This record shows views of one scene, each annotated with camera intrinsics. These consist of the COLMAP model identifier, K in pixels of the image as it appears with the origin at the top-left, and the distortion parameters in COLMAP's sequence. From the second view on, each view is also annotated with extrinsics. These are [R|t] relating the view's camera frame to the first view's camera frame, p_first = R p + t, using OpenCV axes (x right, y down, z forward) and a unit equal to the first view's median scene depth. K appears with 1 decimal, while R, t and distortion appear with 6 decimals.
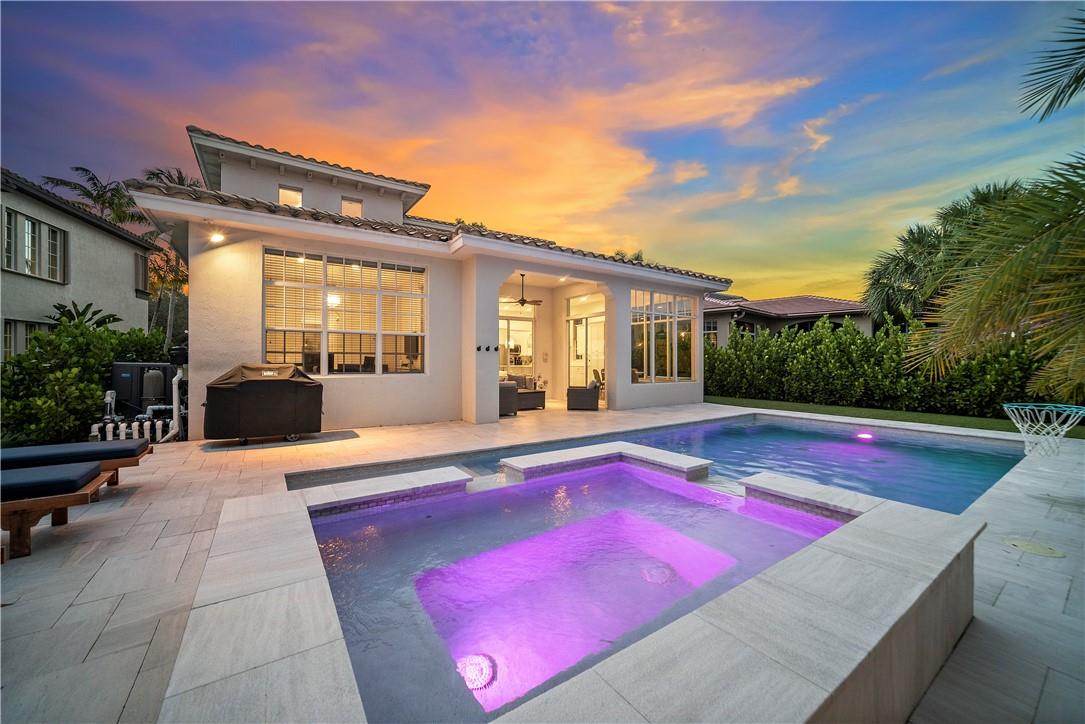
lens RADIAL K [[414.8, 0, 542.5], [0, 414.8, 362.0], [0, 0, 1]] dist [-0.018764, 0.006582]
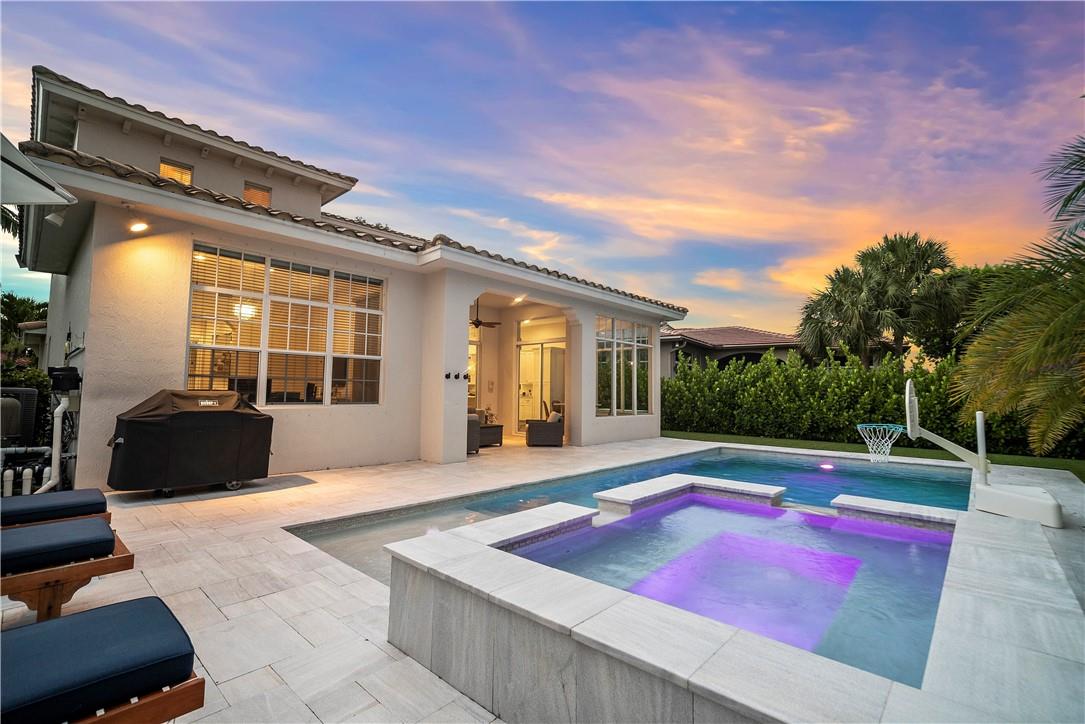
lens RADIAL K [[487.5, 0, 545.6], [0, 487.5, 359.4], [0, 0, 1]] dist [-0.015649, 0.010590]
pose [[0.972659, 0.026119, 0.230764, -0.171666], [-0.010581, 0.997608, -0.068312, 0.000633], [-0.231996, 0.064003, 0.970609, -0.033474]]
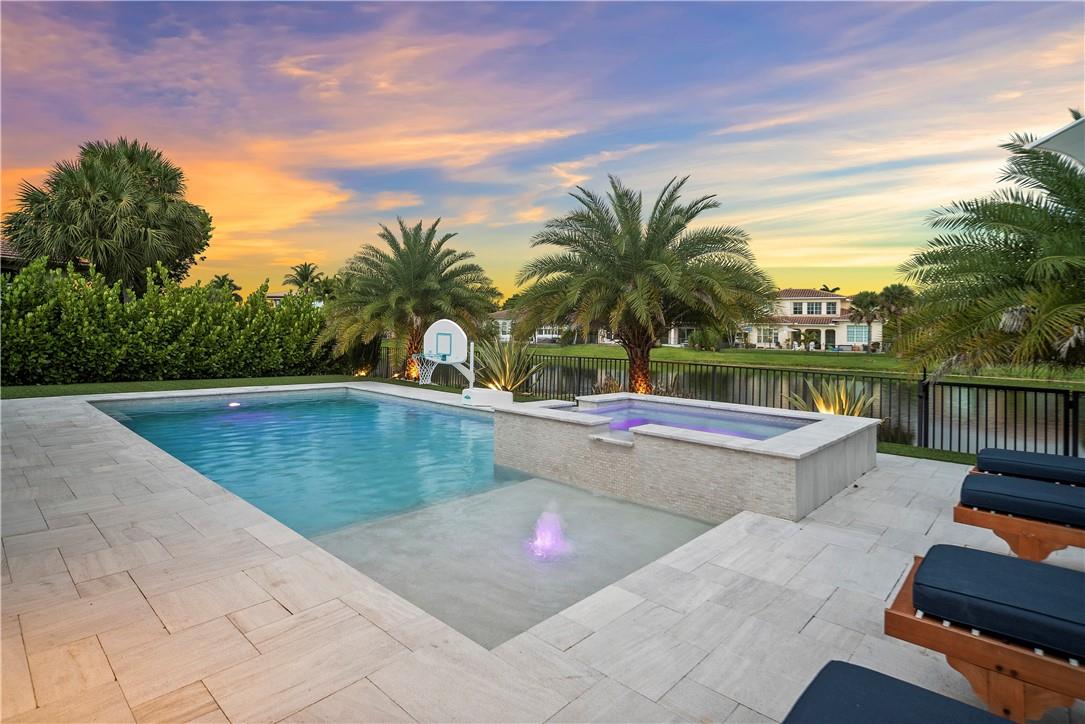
lens RADIAL K [[536.6, 0, 540.3], [0, 536.6, 350.6], [0, 0, 1]] dist [-0.021002, 0.015480]
pose [[-0.222585, -0.033023, 0.974354, -0.530133], [-0.023335, 0.999320, 0.028538, 0.000050], [-0.974634, -0.016384, -0.223204, 0.524984]]
